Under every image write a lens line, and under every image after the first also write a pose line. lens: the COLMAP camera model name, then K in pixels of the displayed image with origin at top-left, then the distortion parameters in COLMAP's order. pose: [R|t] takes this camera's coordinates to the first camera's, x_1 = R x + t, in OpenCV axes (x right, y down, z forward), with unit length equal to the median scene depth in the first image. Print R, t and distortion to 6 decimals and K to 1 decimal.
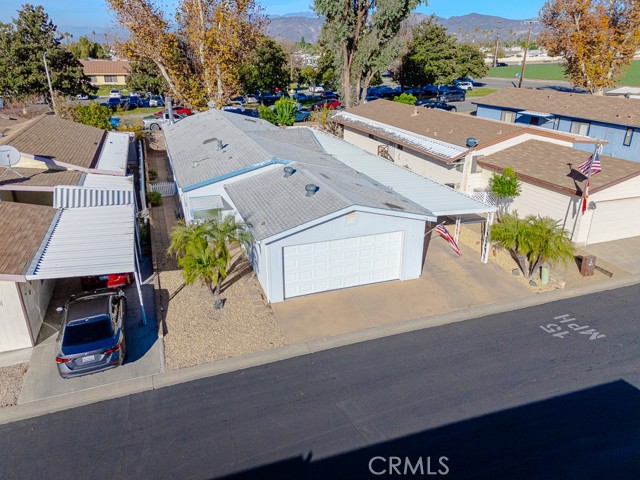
lens RADIAL K [[467.0, 0, 320.0], [0, 467.0, 240.0], [0, 0, 1]] dist [0.074374, -0.000019]
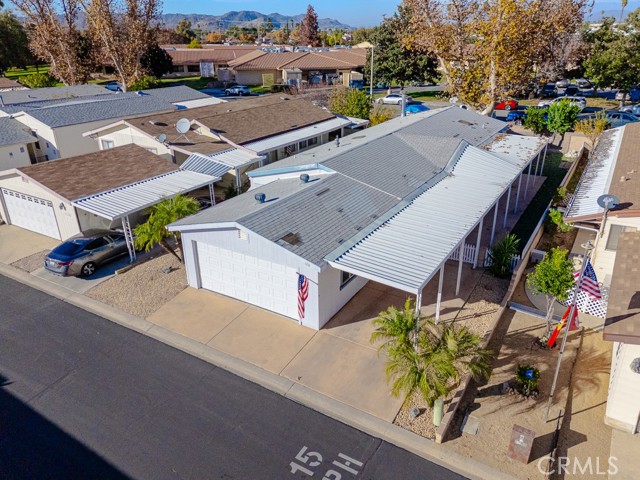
lens RADIAL K [[467.0, 0, 320.0], [0, 467.0, 240.0], [0, 0, 1]] dist [0.074374, -0.000019]
pose [[0.622450, 0.315607, -0.716204, 0.884540], [-0.284864, 0.943682, 0.168274, -0.253931], [0.728977, 0.099279, 0.677300, 0.459822]]
